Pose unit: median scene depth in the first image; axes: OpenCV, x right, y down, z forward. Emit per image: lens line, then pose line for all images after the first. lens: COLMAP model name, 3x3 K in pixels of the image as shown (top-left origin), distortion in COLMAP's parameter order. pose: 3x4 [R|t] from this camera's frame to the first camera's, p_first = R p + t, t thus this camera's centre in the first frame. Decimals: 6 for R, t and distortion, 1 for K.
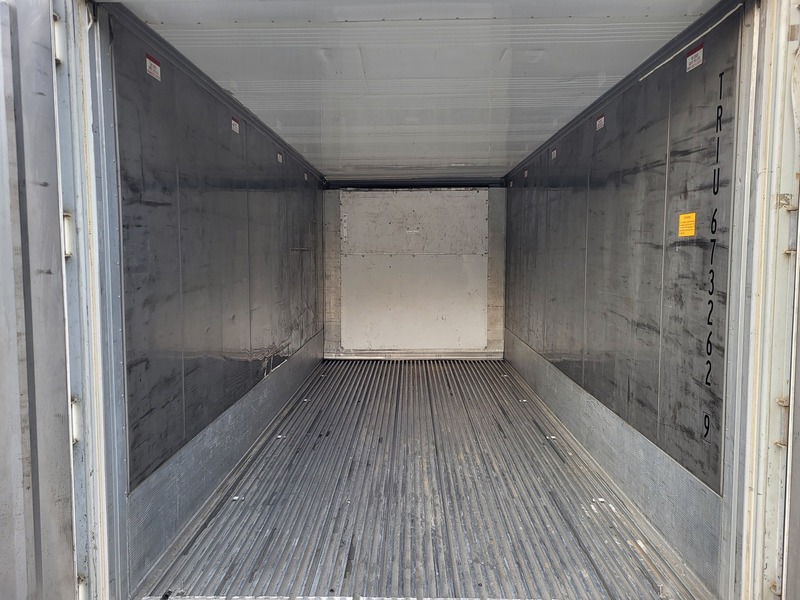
lens RADIAL K [[606.5, 0, 396.0], [0, 606.5, 299.1], [0, 0, 1]] dist [0.001298, -0.002134]
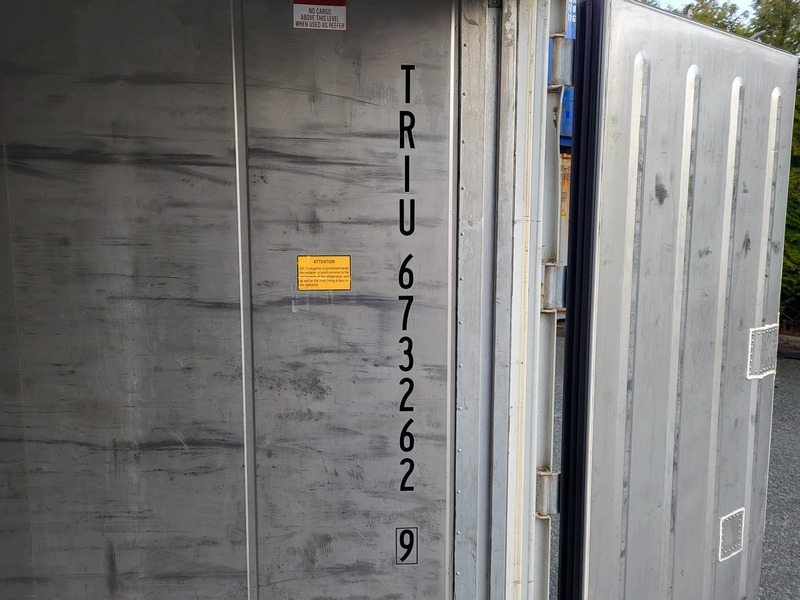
lens RADIAL K [[606.5, 0, 399.9], [0, 606.5, 300.4], [0, 0, 1]] dist [0.001298, -0.002134]
pose [[-0.089070, -0.095128, 0.991472, -0.062656], [0.072921, 0.992135, 0.101742, -0.052388], [-0.993352, 0.081361, -0.081433, 0.332722]]
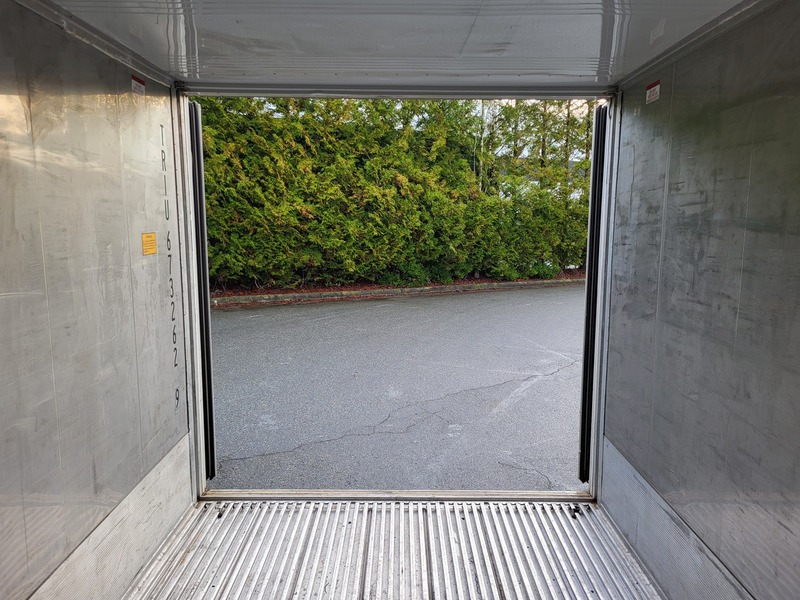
lens RADIAL K [[606.5, 0, 400.0], [0, 606.5, 302.0], [0, 0, 1]] dist [0.001298, -0.002134]
pose [[-0.999748, 0.002623, -0.022290, 0.019482], [-0.002335, 0.975599, 0.219548, -0.088755], [0.022322, 0.219545, -0.975347, 0.713834]]
